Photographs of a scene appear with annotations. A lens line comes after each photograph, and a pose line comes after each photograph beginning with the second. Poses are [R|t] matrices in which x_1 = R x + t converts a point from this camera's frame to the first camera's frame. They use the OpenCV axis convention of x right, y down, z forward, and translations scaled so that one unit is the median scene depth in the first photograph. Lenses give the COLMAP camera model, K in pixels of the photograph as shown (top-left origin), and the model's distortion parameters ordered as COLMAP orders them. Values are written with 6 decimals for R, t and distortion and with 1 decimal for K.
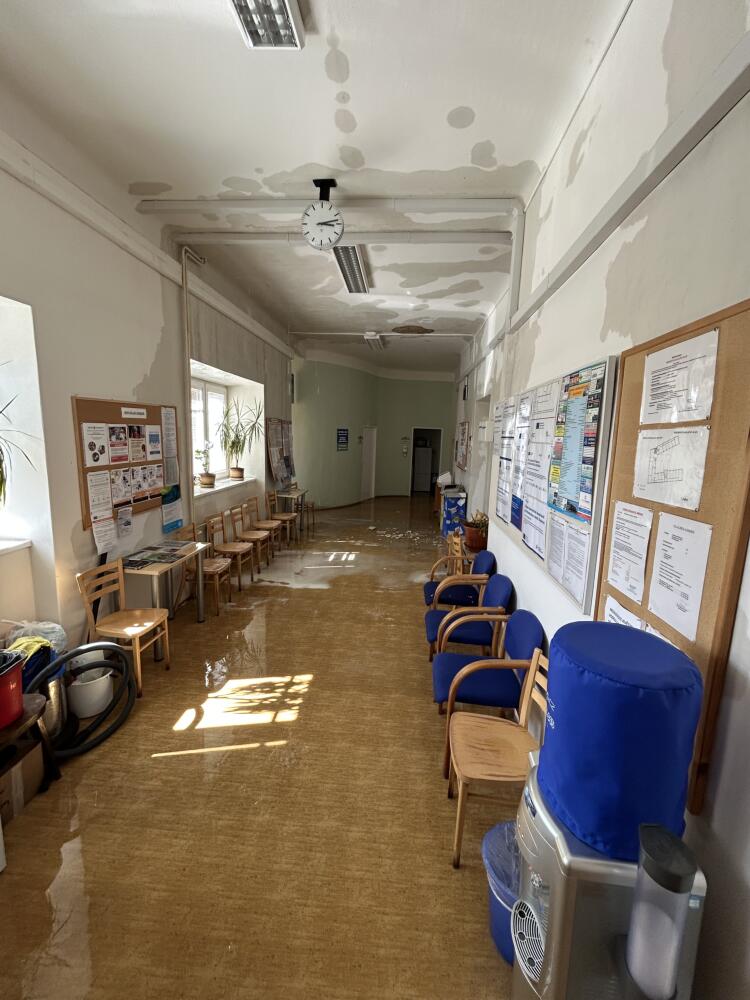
lens RADIAL K [[405.2, 0, 375.0], [0, 405.2, 500.0], [0, 0, 1]] dist [-0.000780, -0.000272]
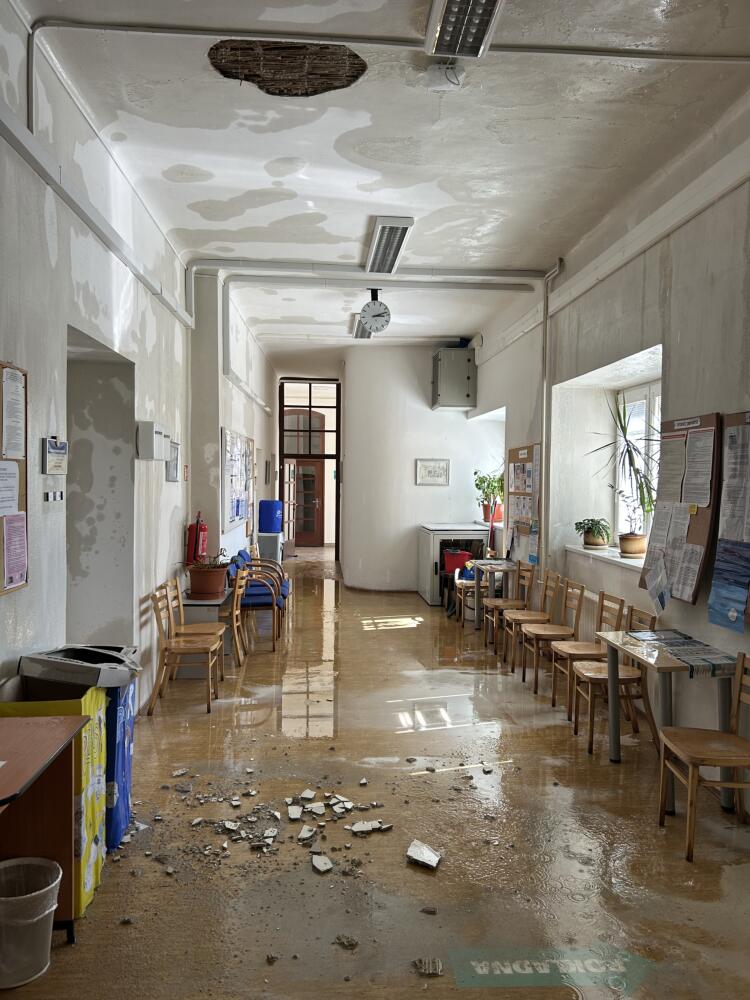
lens RADIAL K [[757.9, 0, 375.0], [0, 757.9, 500.0], [0, 0, 1]] dist [-0.000019, -0.000179]
pose [[-0.988002, -0.038915, -0.149460, 0.139810], [-0.066788, 0.980224, 0.186278, -0.318298], [0.139255, 0.194025, -0.971063, 2.149300]]
